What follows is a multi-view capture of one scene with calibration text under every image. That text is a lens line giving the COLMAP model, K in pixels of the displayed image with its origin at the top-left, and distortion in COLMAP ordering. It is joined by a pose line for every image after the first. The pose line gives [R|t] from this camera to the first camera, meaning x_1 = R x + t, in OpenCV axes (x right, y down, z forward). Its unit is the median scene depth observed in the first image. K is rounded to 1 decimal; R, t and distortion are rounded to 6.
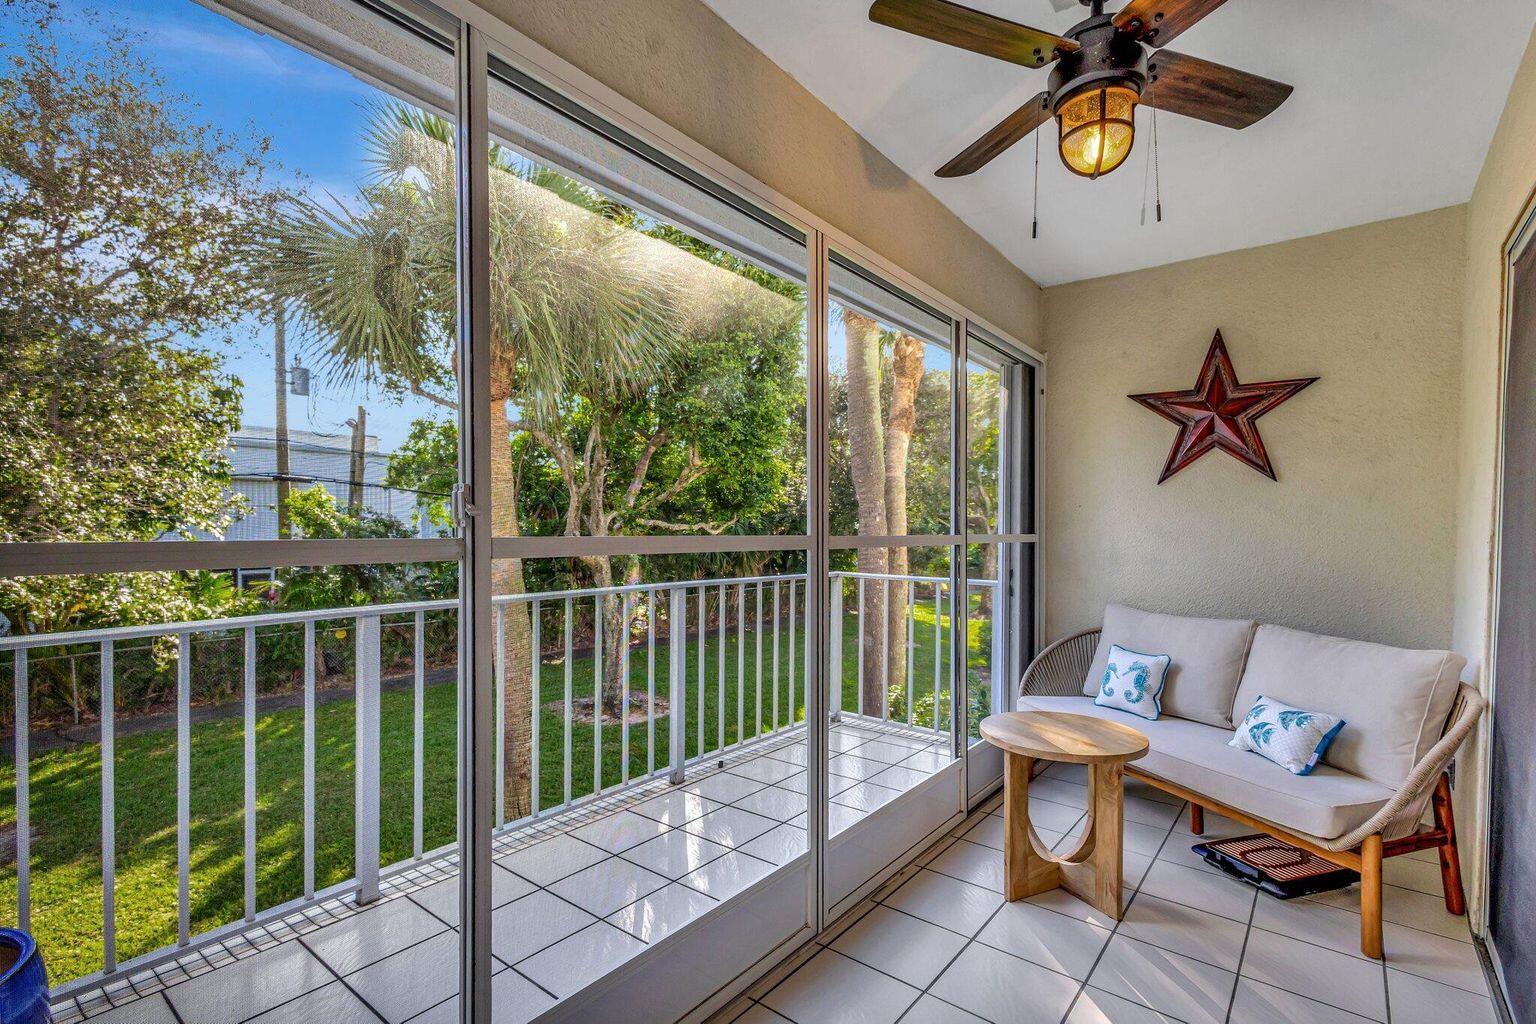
lens RADIAL K [[718.3, 0, 763.7], [0, 718.3, 517.1], [0, 0, 1]] dist [0.011917, -0.000131]
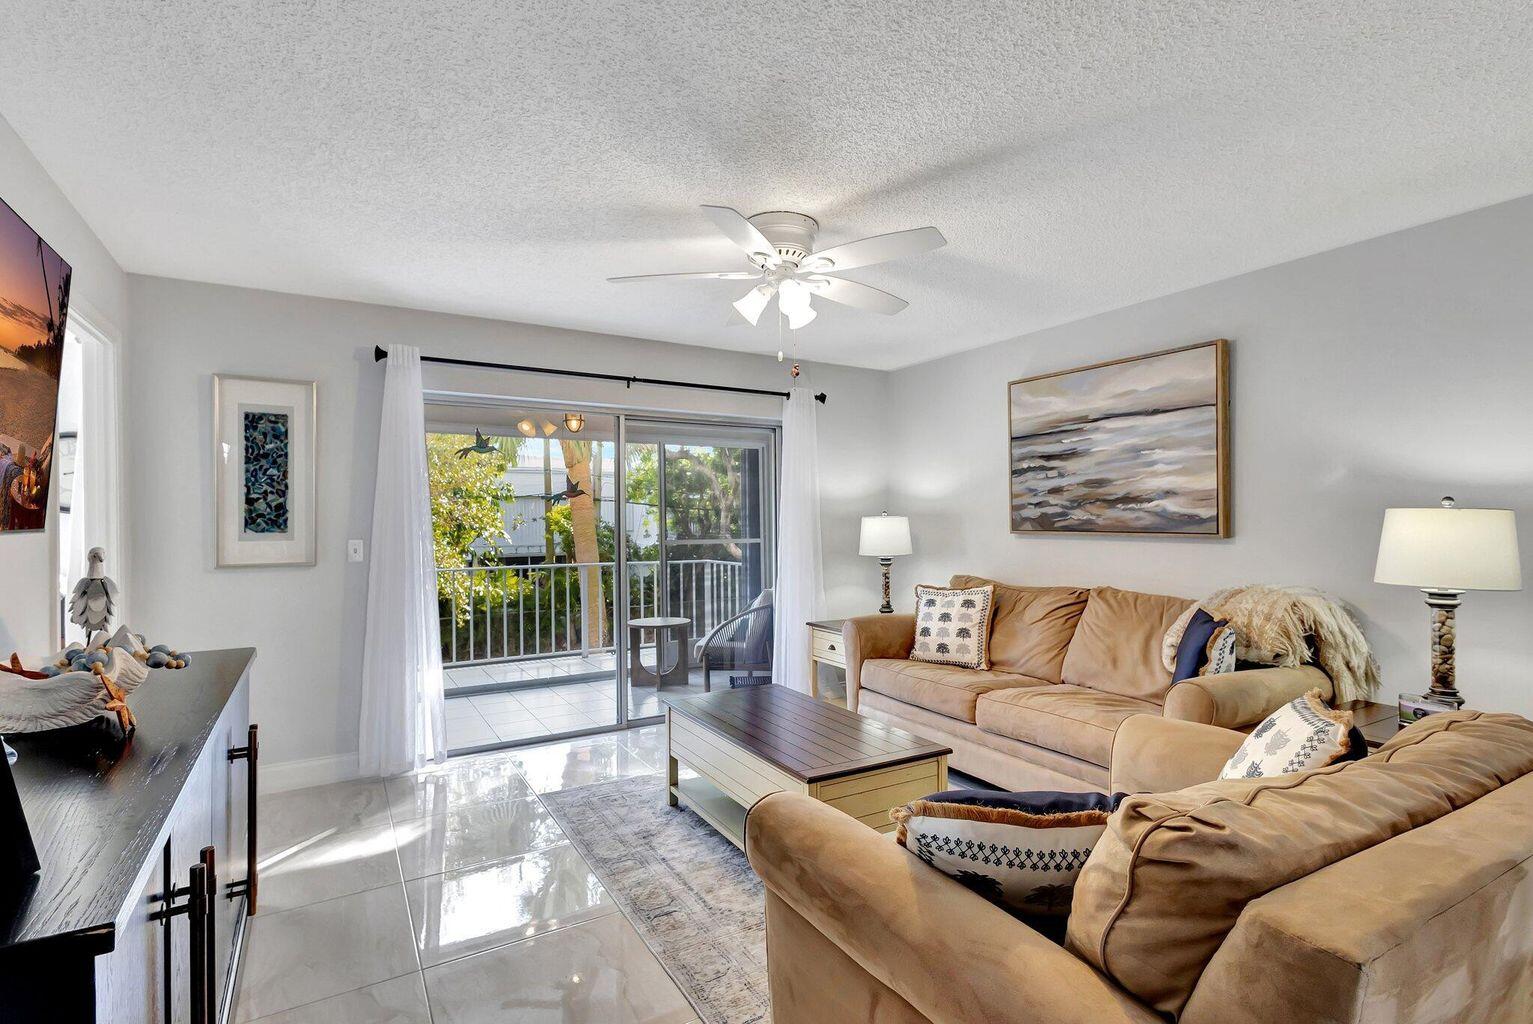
lens RADIAL K [[725.0, 0, 769.0], [0, 725.0, 522.0], [0, 0, 1]] dist [0.011465, -0.001070]
pose [[0.935046, -0.016909, -0.354124, 0.303985], [0.019662, 0.999798, 0.004175, -0.007036], [0.353982, -0.010867, 0.935189, -0.208181]]
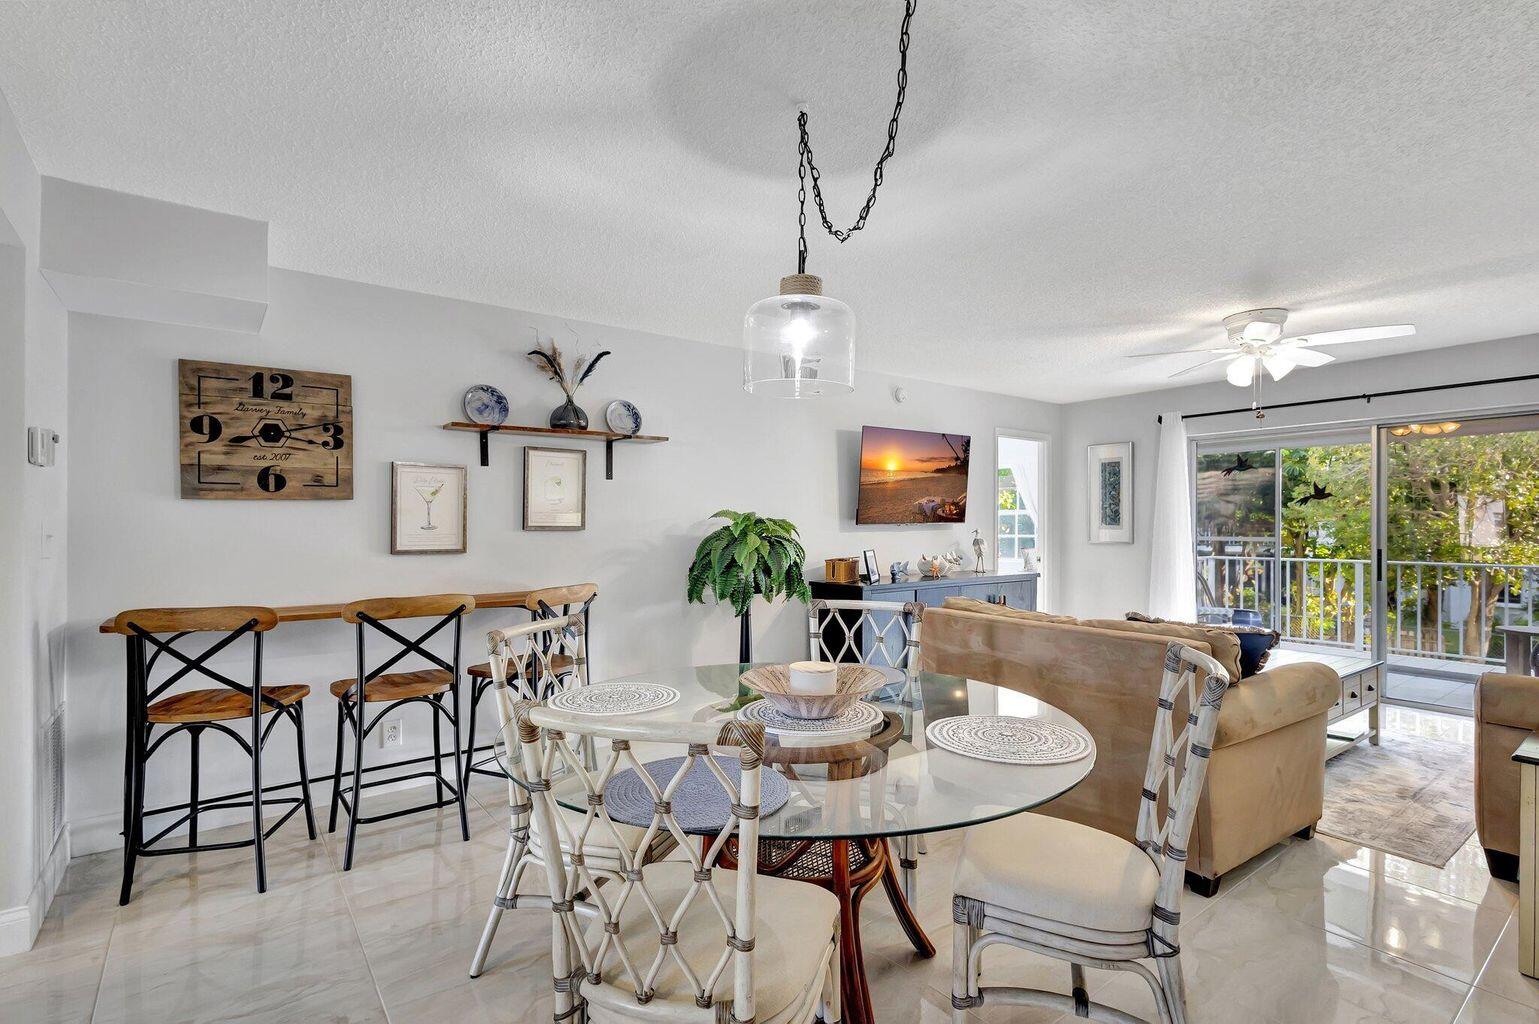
lens RADIAL K [[711.4, 0, 767.0], [0, 711.4, 522.3], [0, 0, 1]] dist [0.013722, -0.000369]
pose [[-0.248008, -0.010358, -0.968703, 0.565115], [0.006985, 0.999898, -0.012479, -0.003112], [0.968733, -0.009861, -0.247910, -0.134609]]
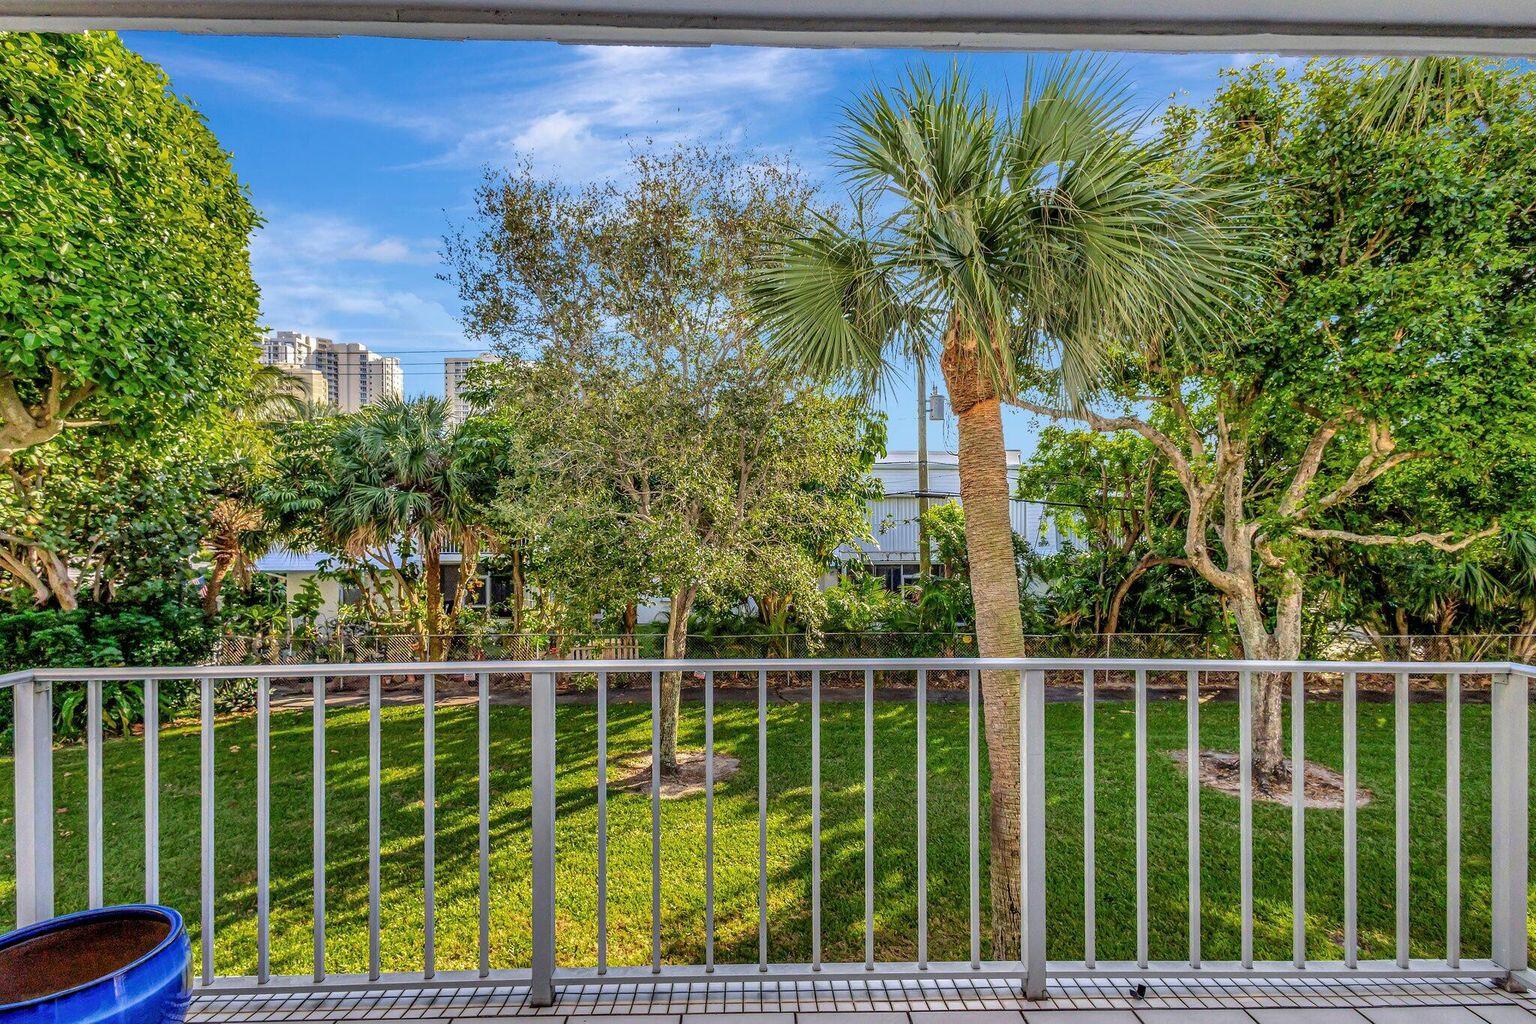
lens RADIAL K [[718.3, 0, 763.7], [0, 718.3, 517.1], [0, 0, 1]] dist [0.011917, -0.000131]
pose [[0.639661, -0.020559, -0.768382, 0.054879], [0.012564, 0.999788, -0.016292, -0.005890], [0.768554, 0.000768, 0.639784, 0.116829]]
